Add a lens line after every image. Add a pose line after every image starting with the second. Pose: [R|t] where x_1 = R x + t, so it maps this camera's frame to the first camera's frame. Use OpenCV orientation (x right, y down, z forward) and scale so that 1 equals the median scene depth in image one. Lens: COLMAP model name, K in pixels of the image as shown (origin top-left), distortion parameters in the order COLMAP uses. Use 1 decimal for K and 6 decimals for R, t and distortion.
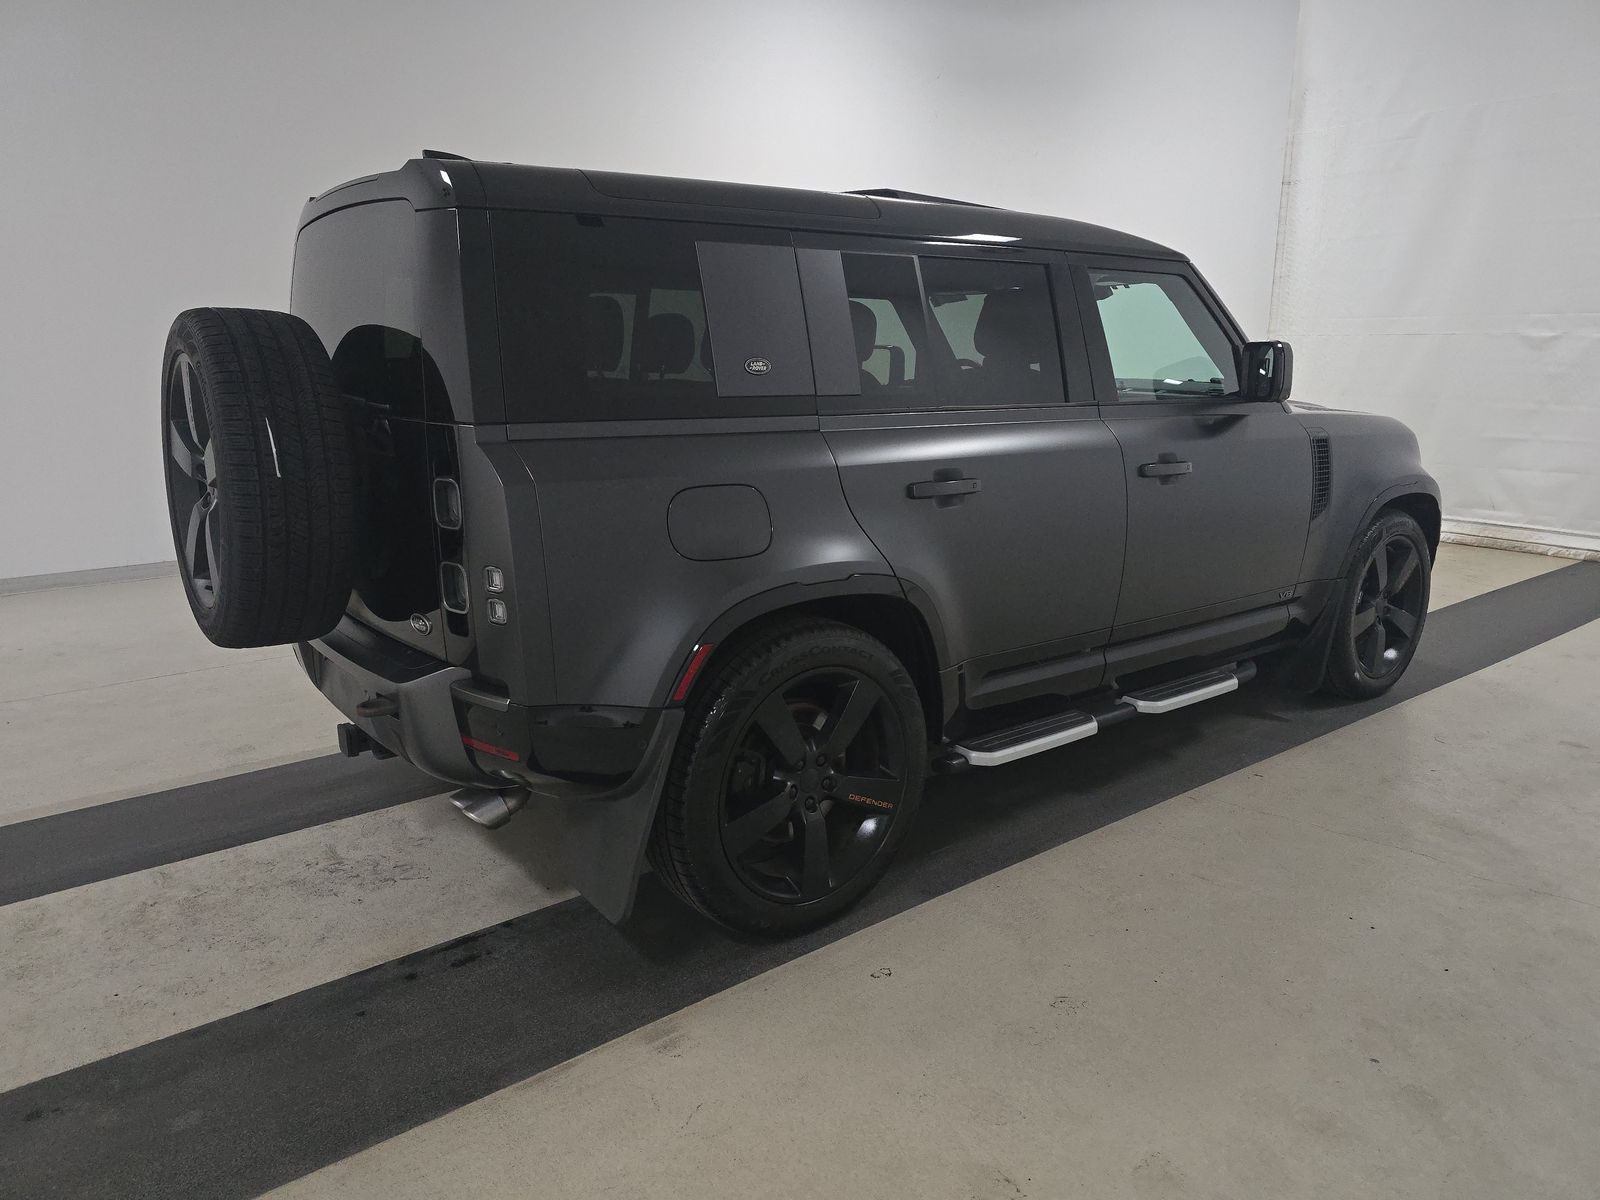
lens RADIAL K [[1082.8, 0, 809.1], [0, 1082.8, 603.4], [0, 0, 1]] dist [0.013433, -0.004178]
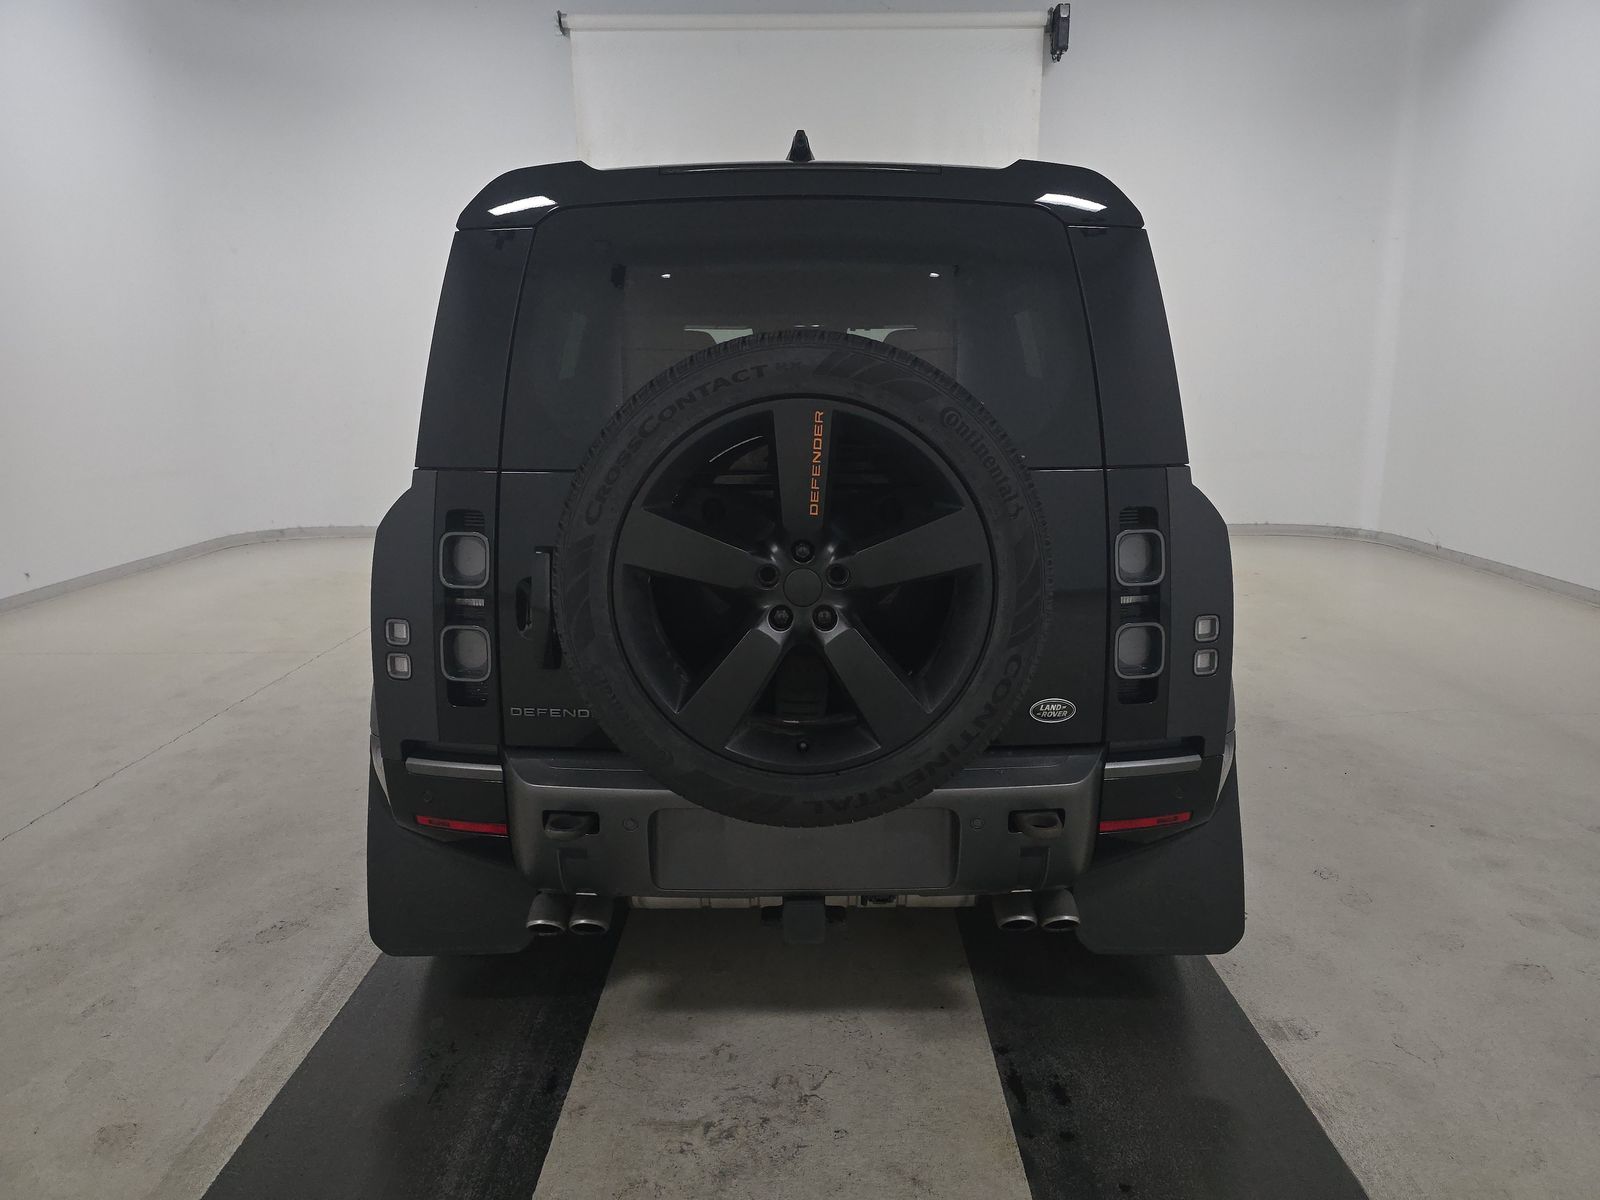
lens RADIAL K [[1082.8, 0, 808.2], [0, 1082.8, 590.0], [0, 0, 1]] dist [0.013433, -0.004178]
pose [[0.615638, -0.155638, 0.772507, -0.890413], [0.181730, 0.981919, 0.053001, -0.126115], [-0.766788, 0.107759, 0.632791, 0.477962]]
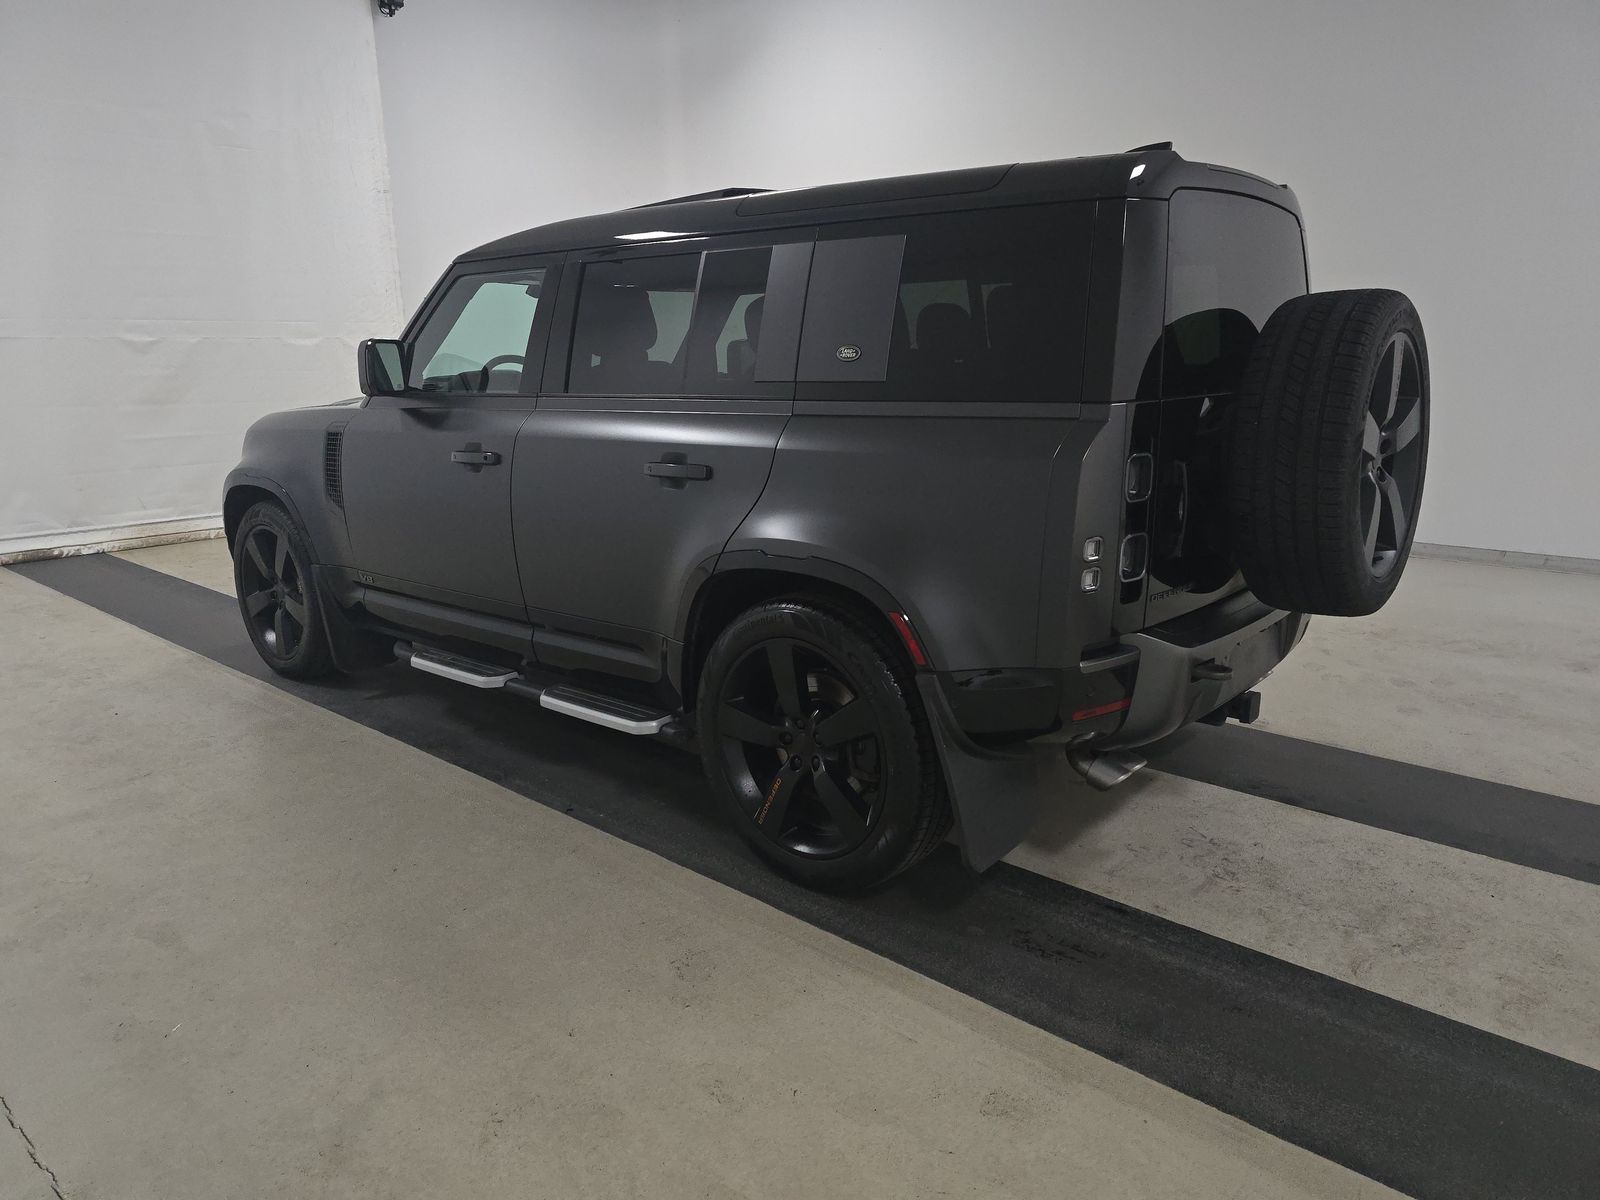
lens RADIAL K [[1082.8, 0, 799.7], [0, 1082.8, 608.1], [0, 0, 1]] dist [0.013433, -0.004178]
pose [[-0.198652, -0.225206, 0.953845, -1.219468], [0.237950, 0.933039, 0.269850, -0.319631], [-0.950746, 0.280573, -0.131762, 1.418980]]
